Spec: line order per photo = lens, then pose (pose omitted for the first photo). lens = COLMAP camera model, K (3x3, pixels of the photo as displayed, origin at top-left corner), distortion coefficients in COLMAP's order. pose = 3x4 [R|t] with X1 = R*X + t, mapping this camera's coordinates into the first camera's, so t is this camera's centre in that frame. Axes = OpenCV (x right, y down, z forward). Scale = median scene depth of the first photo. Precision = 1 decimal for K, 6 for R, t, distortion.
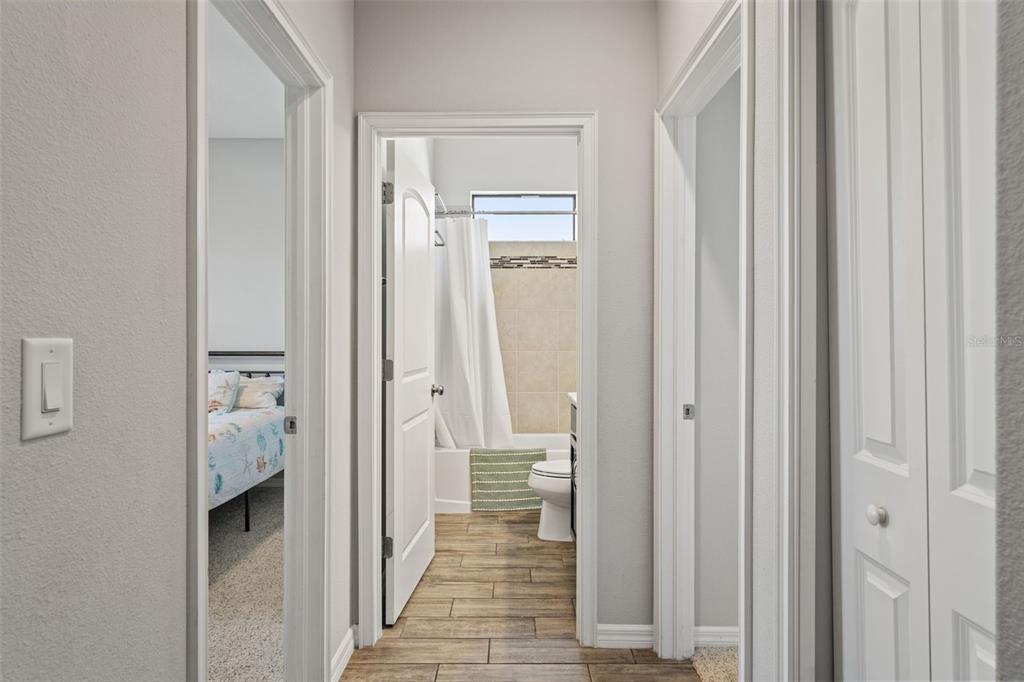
lens RADIAL K [[458.8, 0, 506.4], [0, 458.8, 344.6], [0, 0, 1]] dist [-0.002989, 0.000238]
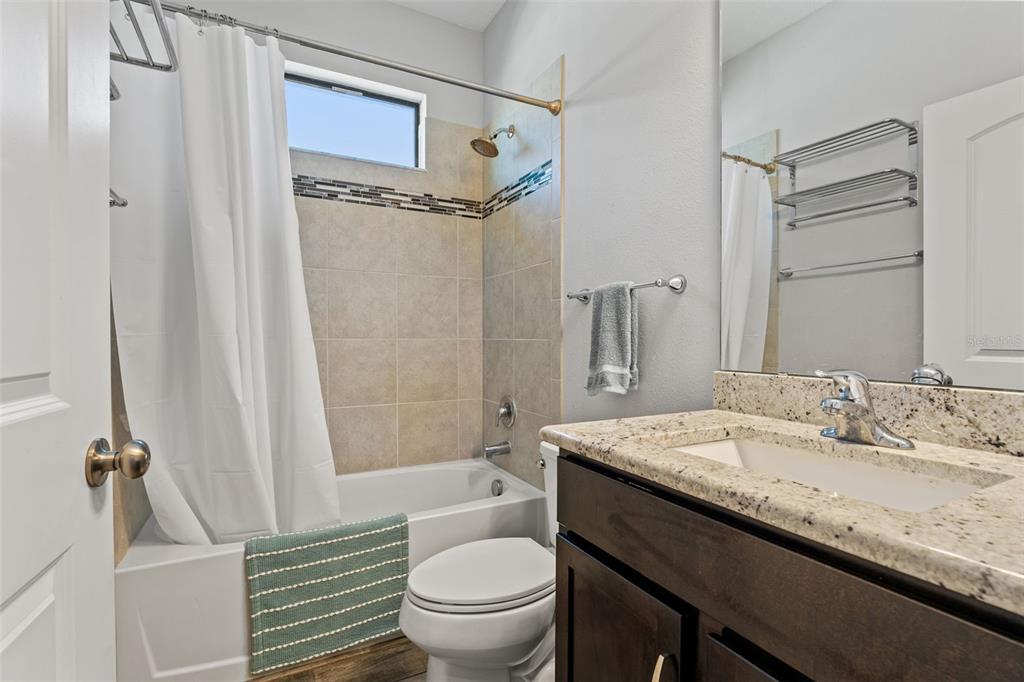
lens RADIAL K [[467.6, 0, 509.5], [0, 467.6, 346.3], [0, 0, 1]] dist [-0.012129, -0.000153]
pose [[0.893853, -0.003108, 0.448350, -0.049406], [-0.001954, 0.999939, 0.010827, 0.022576], [-0.448356, -0.010554, 0.893793, 0.459163]]
